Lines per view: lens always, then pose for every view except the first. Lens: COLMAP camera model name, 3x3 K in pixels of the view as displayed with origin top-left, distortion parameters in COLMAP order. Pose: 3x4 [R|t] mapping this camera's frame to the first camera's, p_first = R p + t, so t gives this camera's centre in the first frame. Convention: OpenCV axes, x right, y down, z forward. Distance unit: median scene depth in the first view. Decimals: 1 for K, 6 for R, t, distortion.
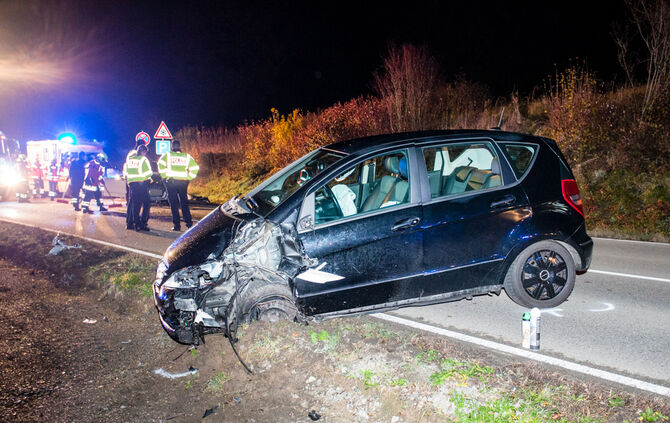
lens RADIAL K [[644.4, 0, 334.5], [0, 644.4, 223.2], [0, 0, 1]] dist [0.001106, 0.127808]
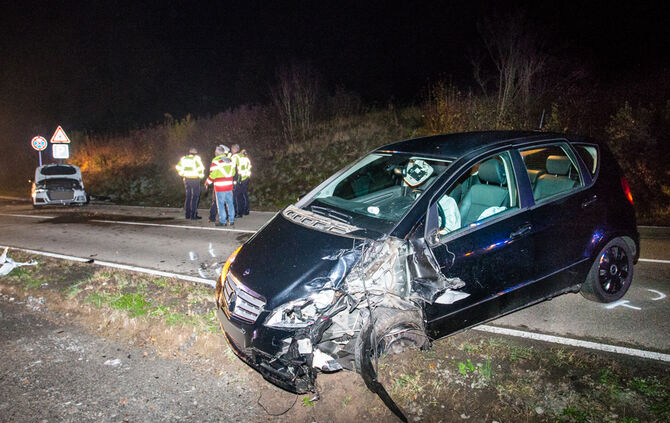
lens RADIAL K [[513.6, 0, 335.0], [0, 513.6, 211.5], [0, 0, 1]] dist [-0.013638, -0.003252]
pose [[0.956897, -0.050900, 0.285933, -0.343970], [0.048251, 0.998702, 0.016308, -0.049917], [-0.286392, -0.001809, 0.958111, 0.343104]]
